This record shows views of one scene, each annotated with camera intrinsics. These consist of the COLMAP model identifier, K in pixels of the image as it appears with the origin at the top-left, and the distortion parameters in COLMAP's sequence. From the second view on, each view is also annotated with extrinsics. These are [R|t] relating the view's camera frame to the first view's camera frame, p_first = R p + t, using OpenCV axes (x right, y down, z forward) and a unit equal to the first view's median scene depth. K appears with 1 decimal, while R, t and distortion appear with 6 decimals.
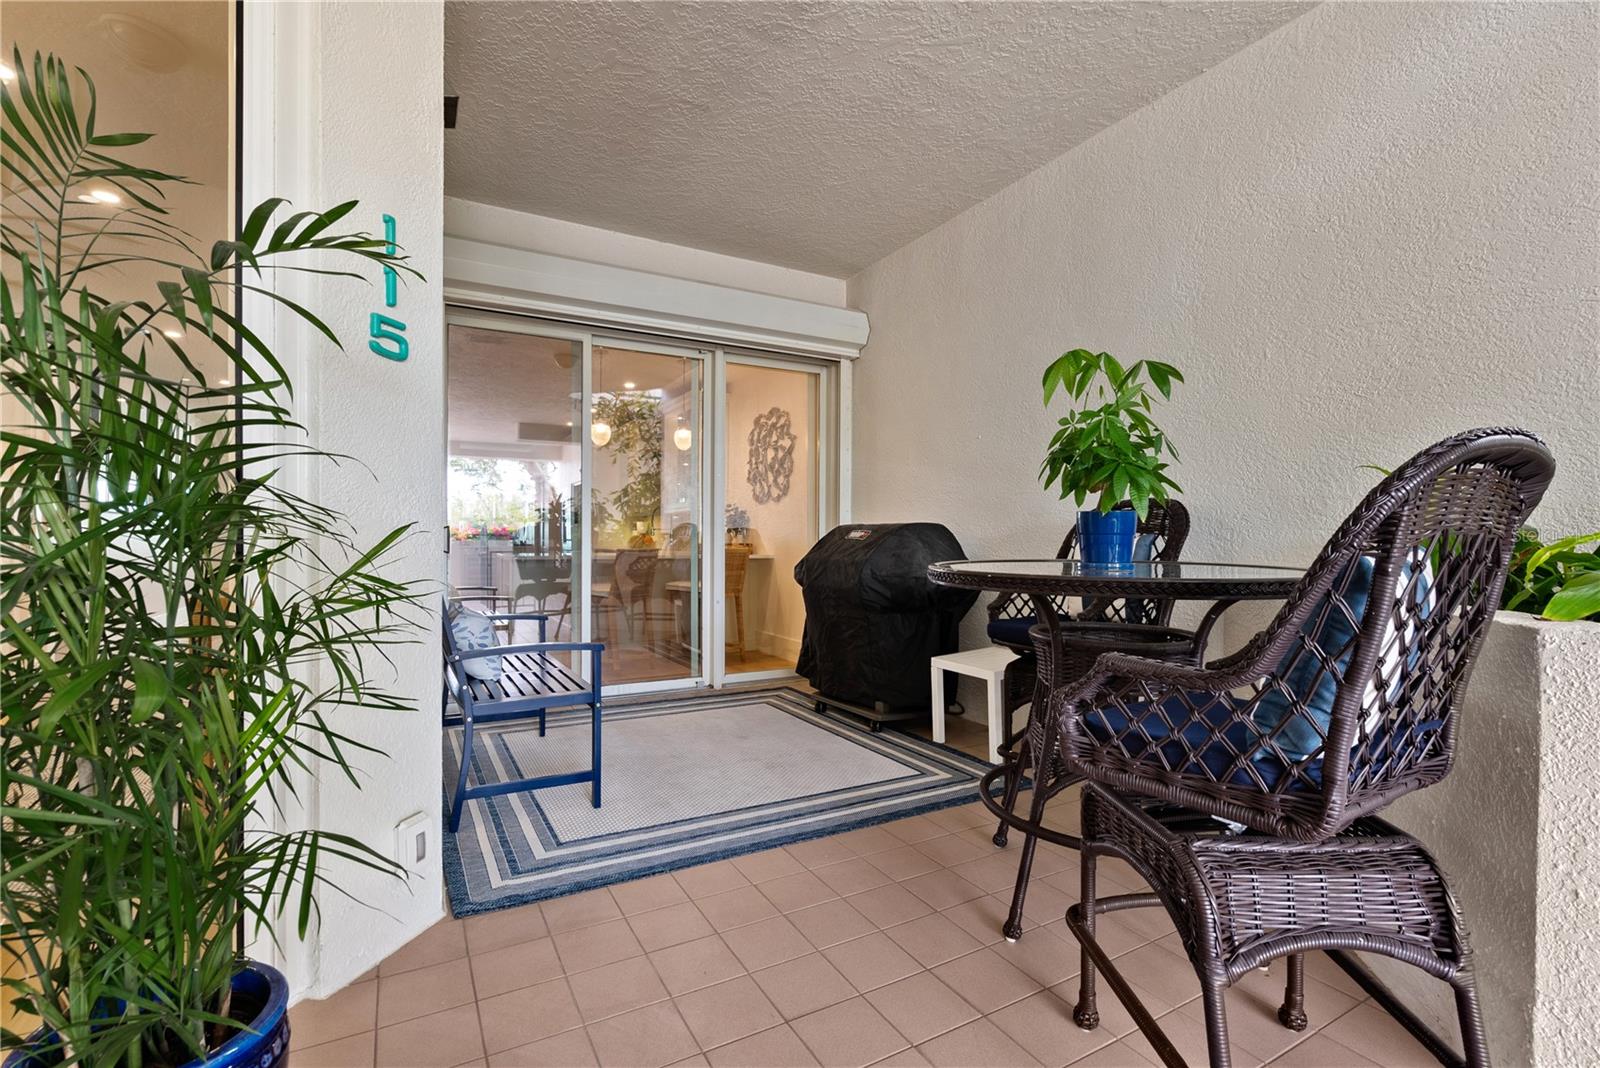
lens RADIAL K [[746.6, 0, 805.5], [0, 746.6, 549.1], [0, 0, 1]] dist [0.004579, 0.000389]
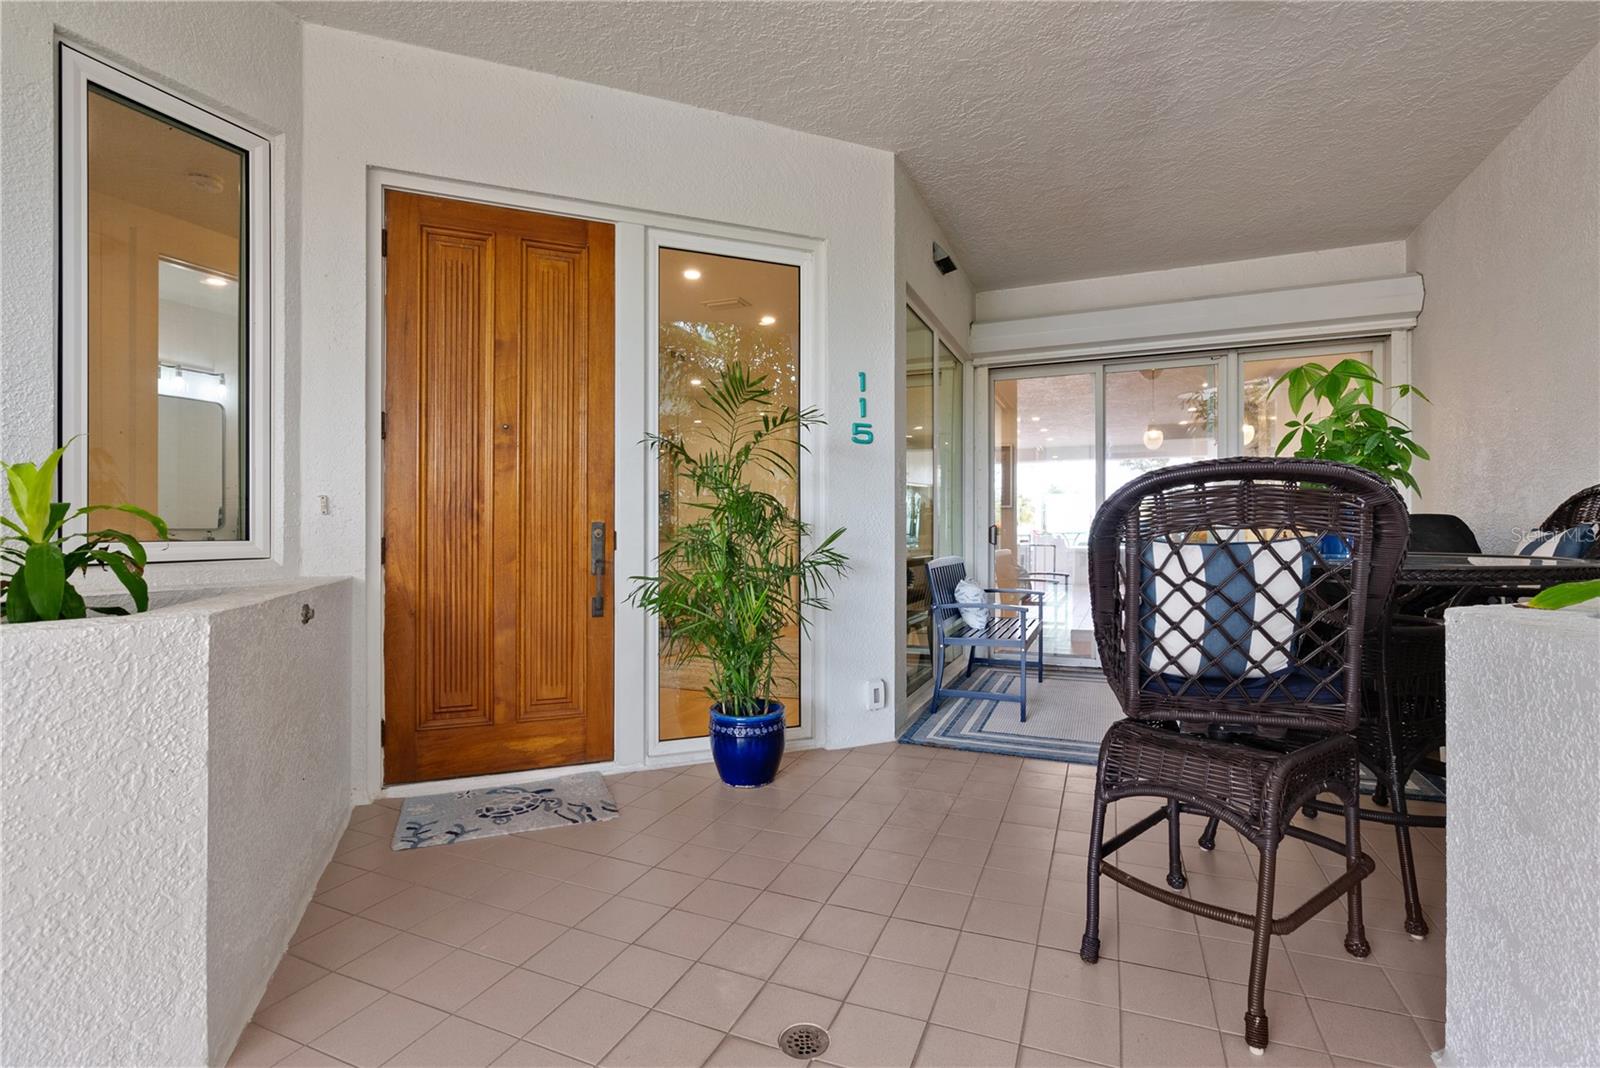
lens RADIAL K [[746.6, 0, 790.7], [0, 746.6, 531.7], [0, 0, 1]] dist [0.004579, 0.000389]
pose [[0.614905, -0.010208, -0.788535, 0.691060], [-0.003028, 0.999878, -0.015306, 0.006463], [0.788595, 0.011799, 0.614799, -0.282014]]
